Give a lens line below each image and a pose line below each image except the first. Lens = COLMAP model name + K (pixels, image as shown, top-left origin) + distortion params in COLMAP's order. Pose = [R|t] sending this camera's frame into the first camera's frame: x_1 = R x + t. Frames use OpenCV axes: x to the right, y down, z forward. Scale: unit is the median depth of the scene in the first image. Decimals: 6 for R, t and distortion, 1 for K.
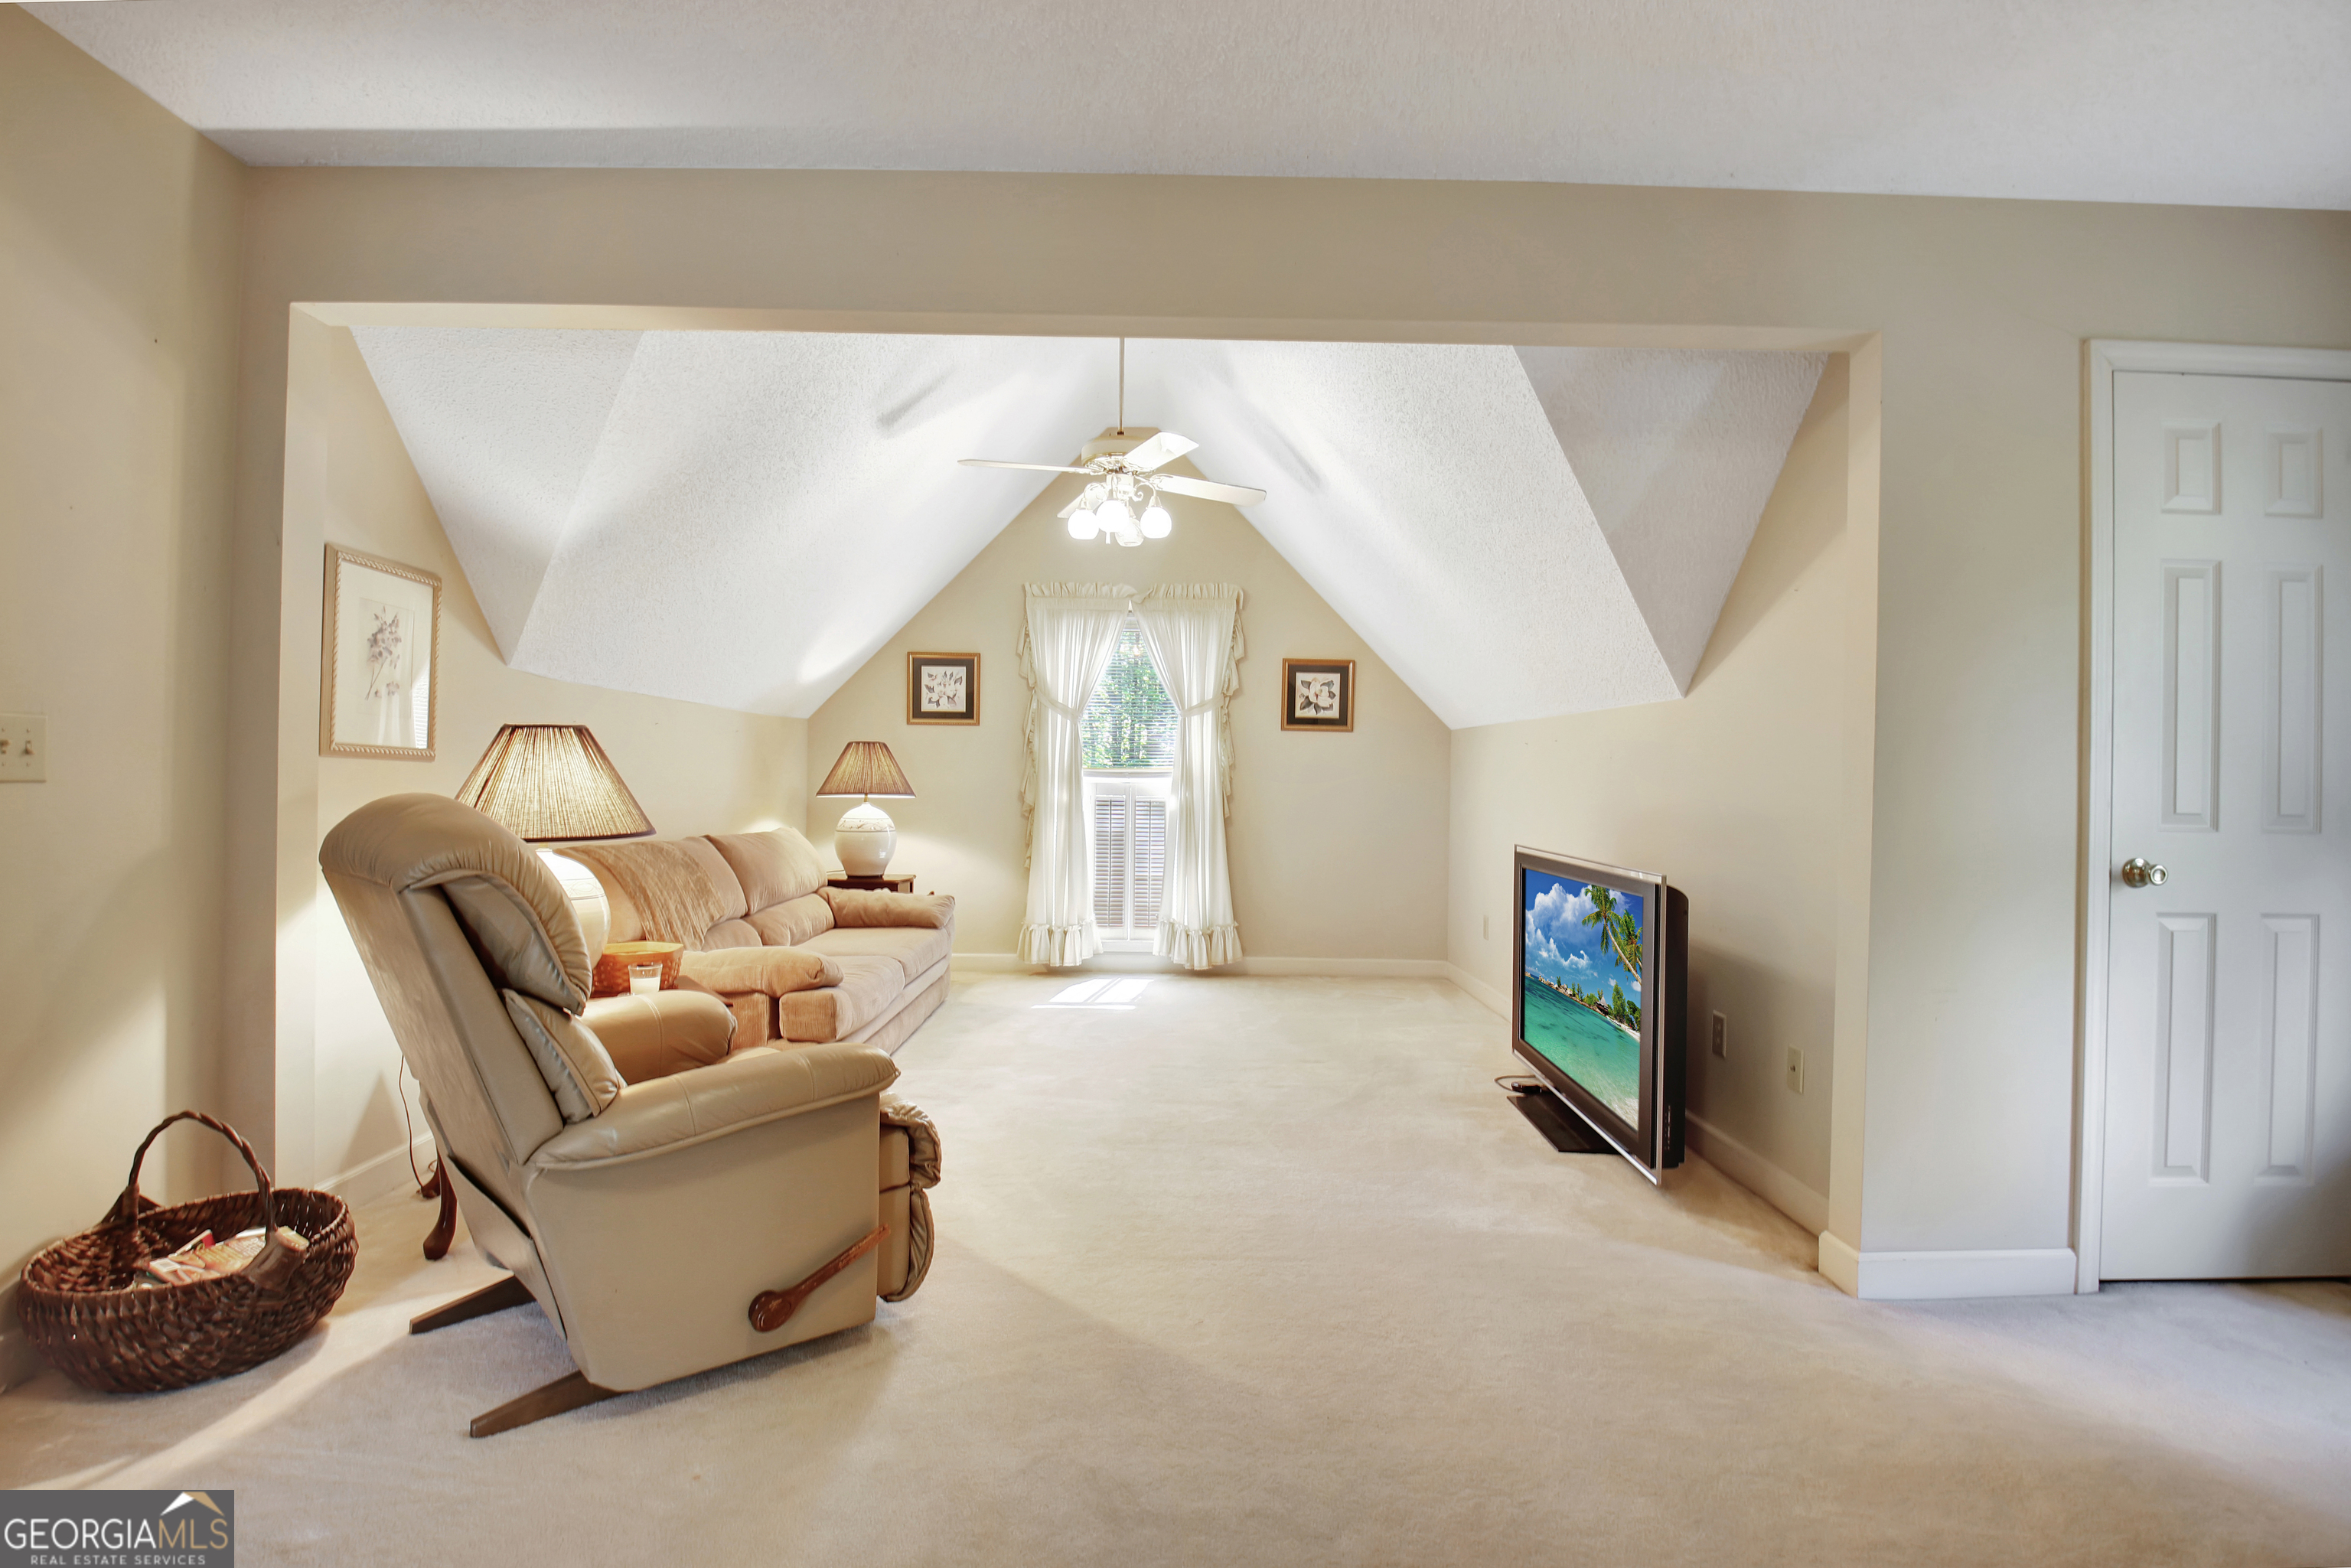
lens RADIAL K [[1116.0, 0, 1170.5], [0, 1116.0, 795.1], [0, 0, 1]] dist [-0.006105, -0.005533]
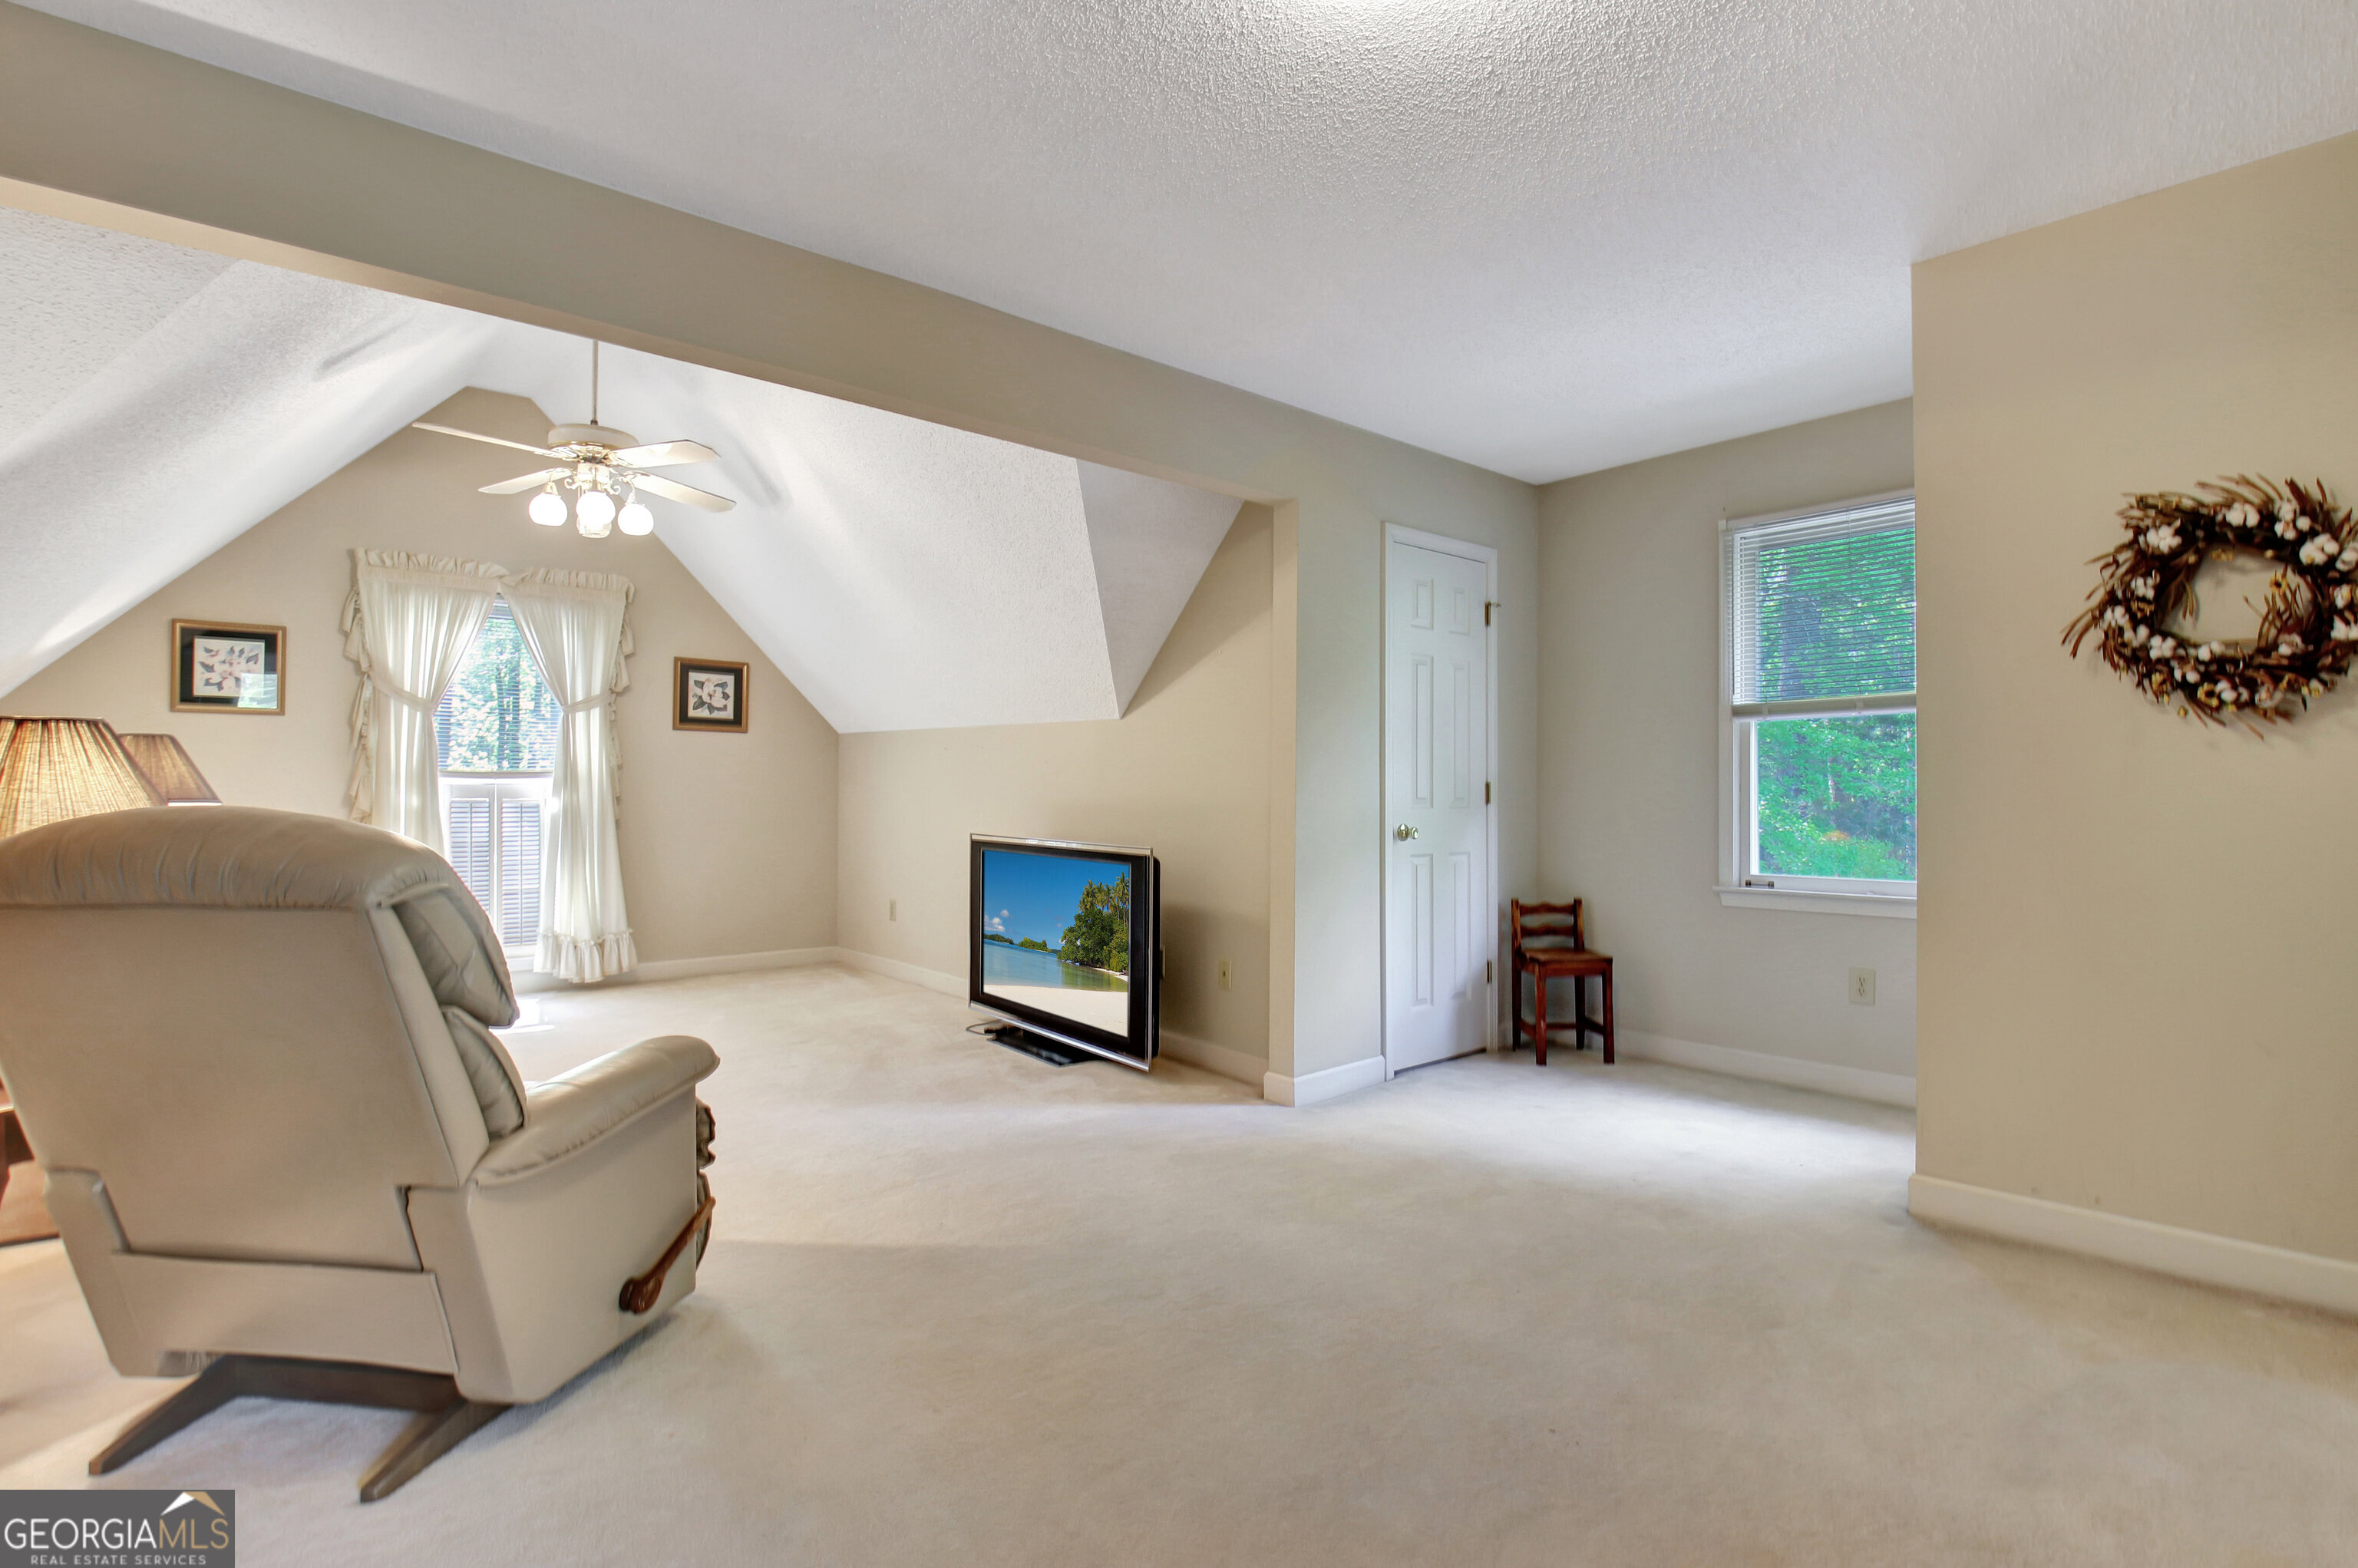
lens RADIAL K [[1119.3, 0, 1177.7], [0, 1119.3, 783.5], [0, 0, 1]] dist [-0.006105, -0.005533]
pose [[0.762645, -0.007875, 0.646770, -0.204430], [0.012602, 0.999917, -0.002685, -0.002392], [-0.646695, 0.010198, 0.762681, -0.041952]]
